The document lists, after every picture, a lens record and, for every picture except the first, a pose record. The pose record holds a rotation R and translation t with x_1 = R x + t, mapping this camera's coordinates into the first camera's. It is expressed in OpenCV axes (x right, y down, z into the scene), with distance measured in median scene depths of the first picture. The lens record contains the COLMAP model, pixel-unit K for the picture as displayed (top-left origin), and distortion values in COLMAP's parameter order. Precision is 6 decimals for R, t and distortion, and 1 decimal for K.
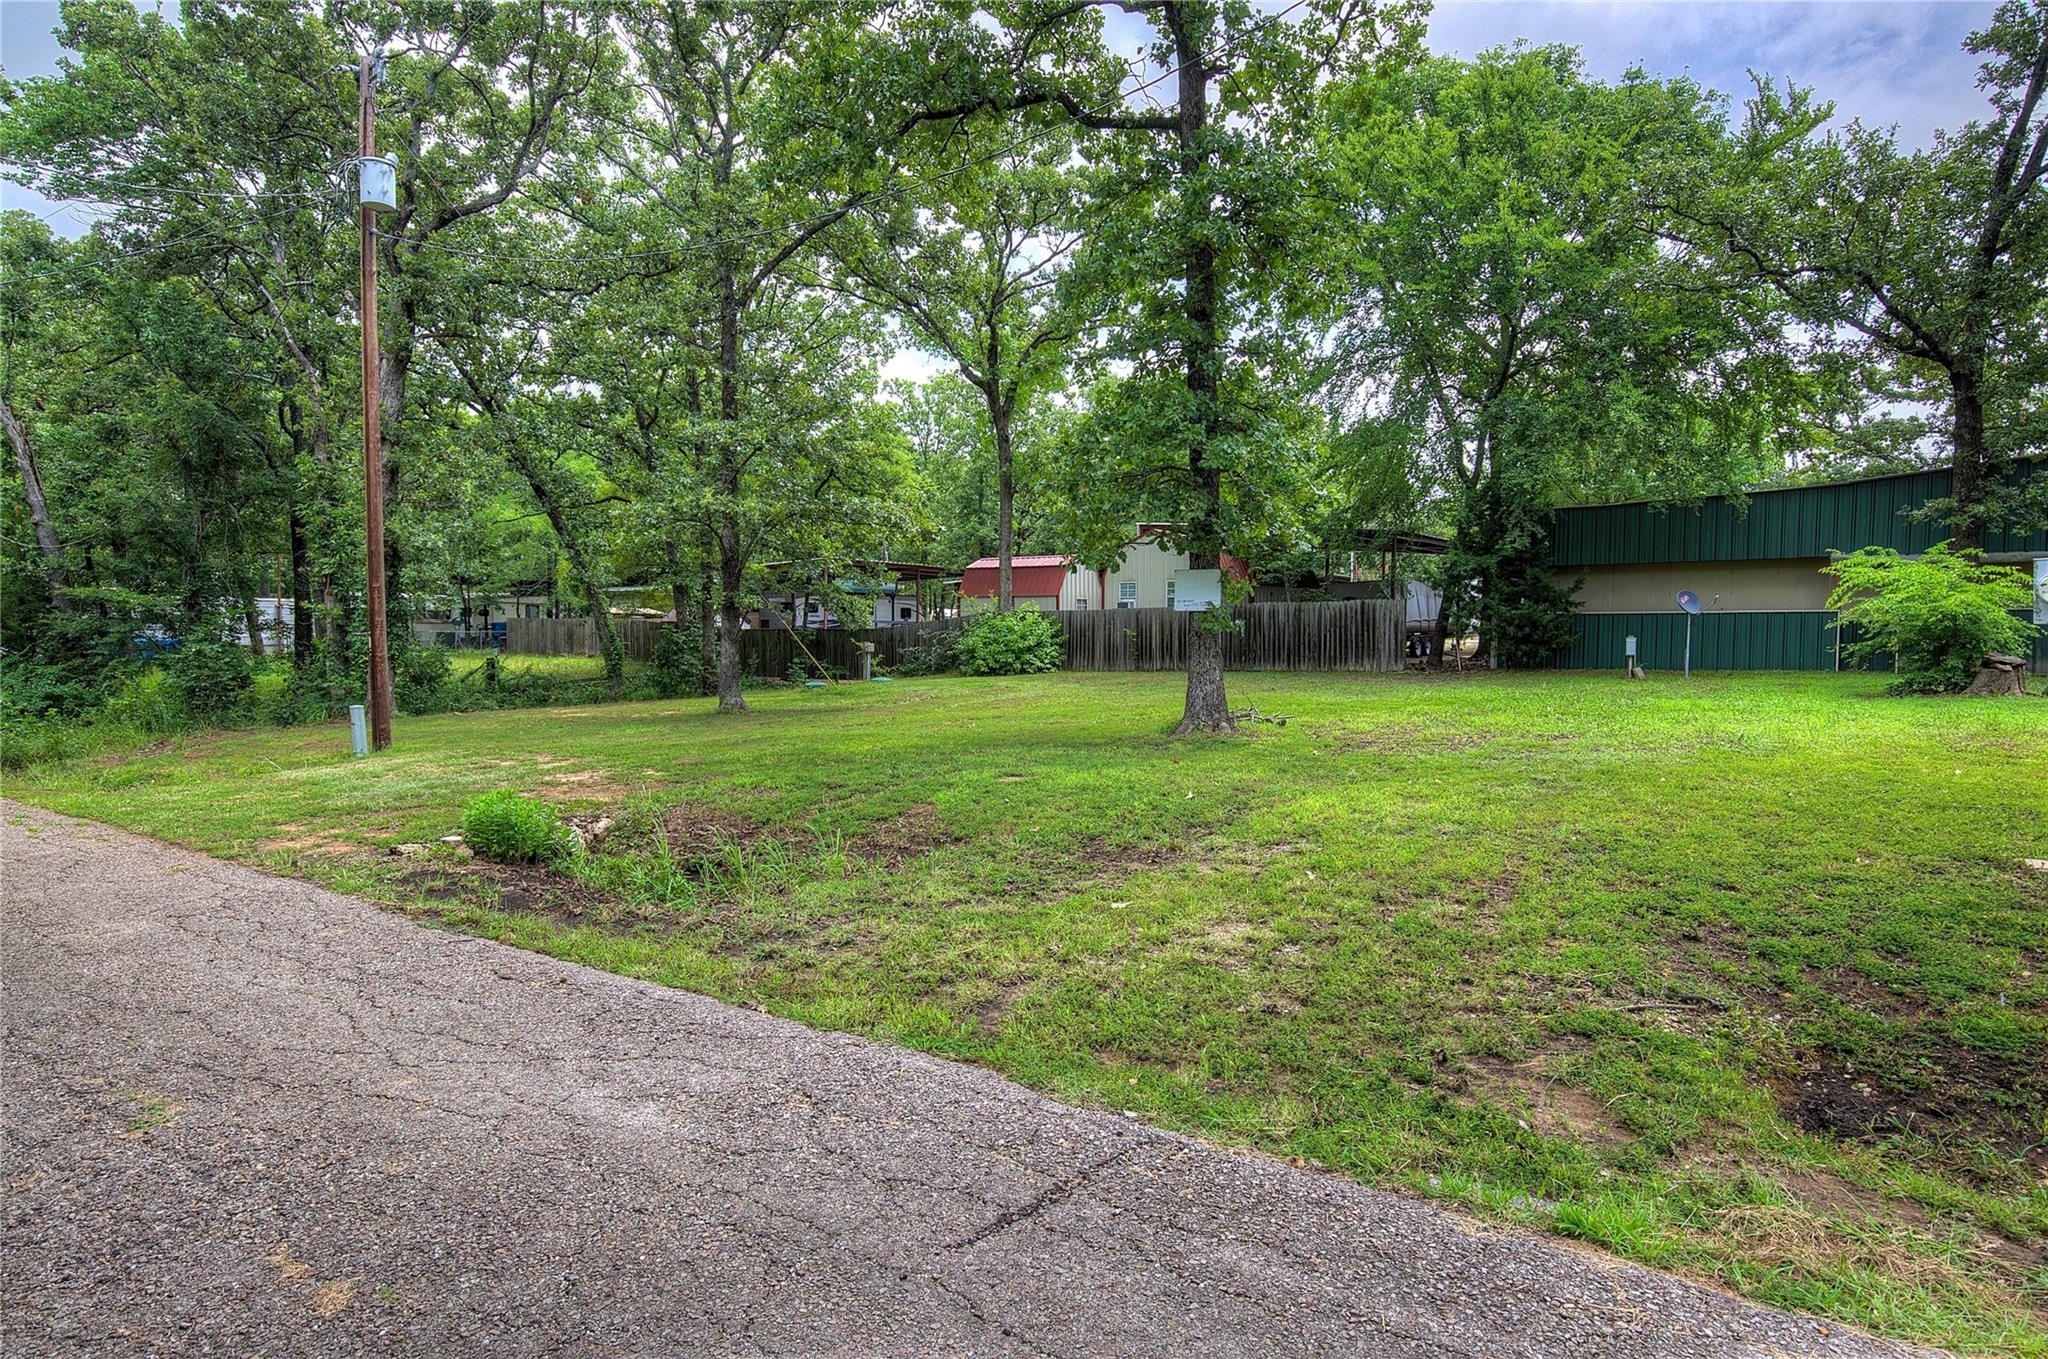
lens RADIAL K [[1156.6, 0, 1022.9], [0, 1156.6, 678.2], [0, 0, 1]] dist [0.021718, -0.001063]
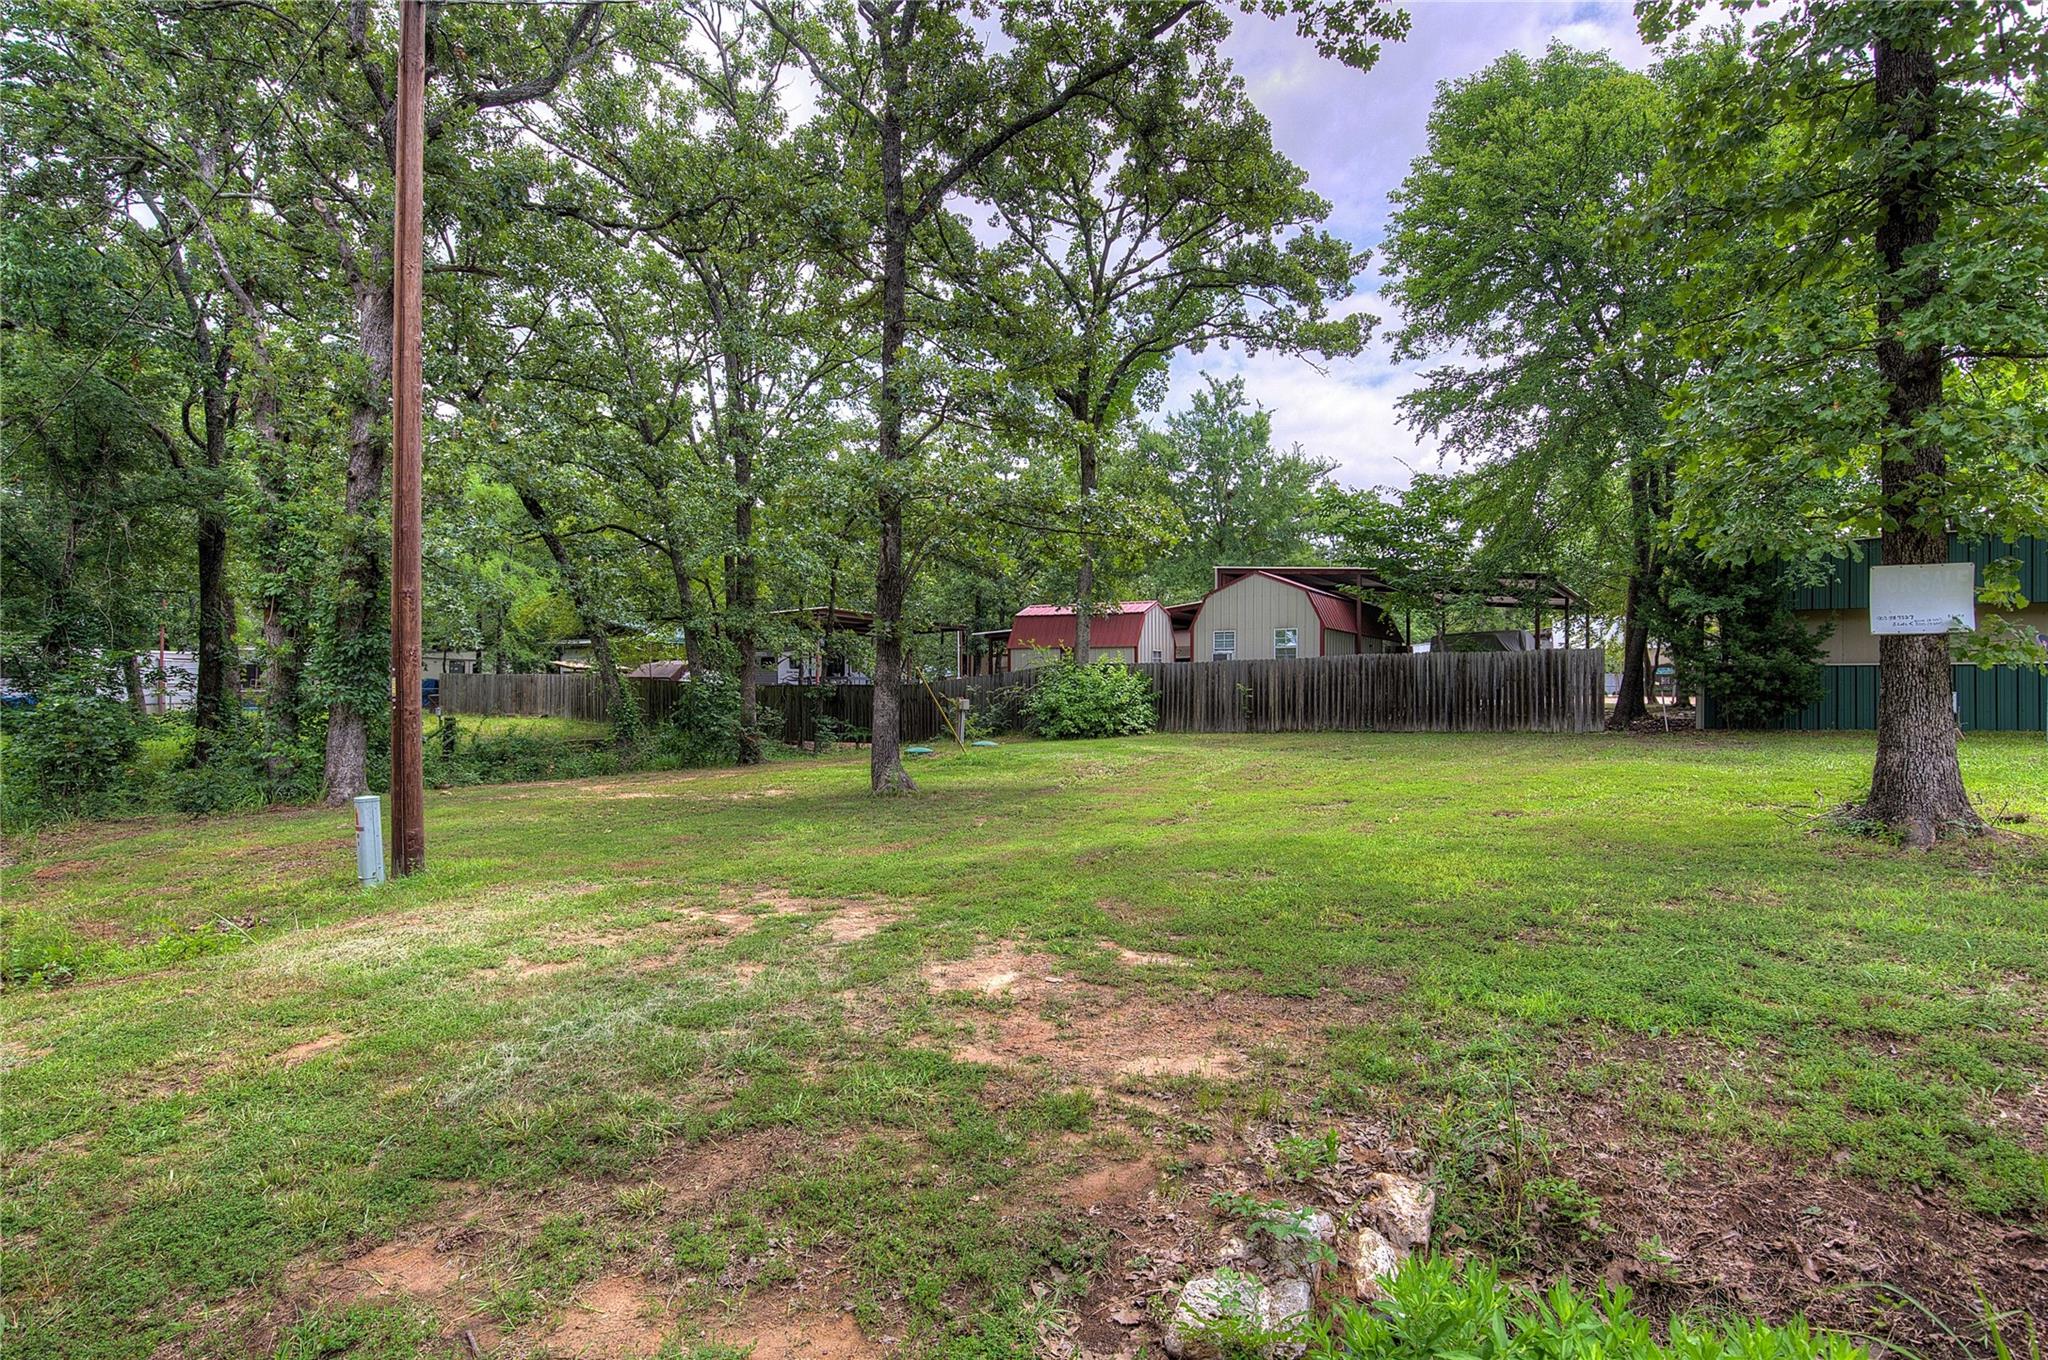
lens RADIAL K [[1084.1, 0, 1025.1], [0, 1084.1, 680.6], [0, 0, 1]] dist [0.019788, -0.002192]
pose [[0.993834, 0.003842, 0.110811, -0.176564], [0.002115, 0.998561, -0.053584, -0.002190], [-0.110857, 0.053488, 0.992396, 0.242032]]
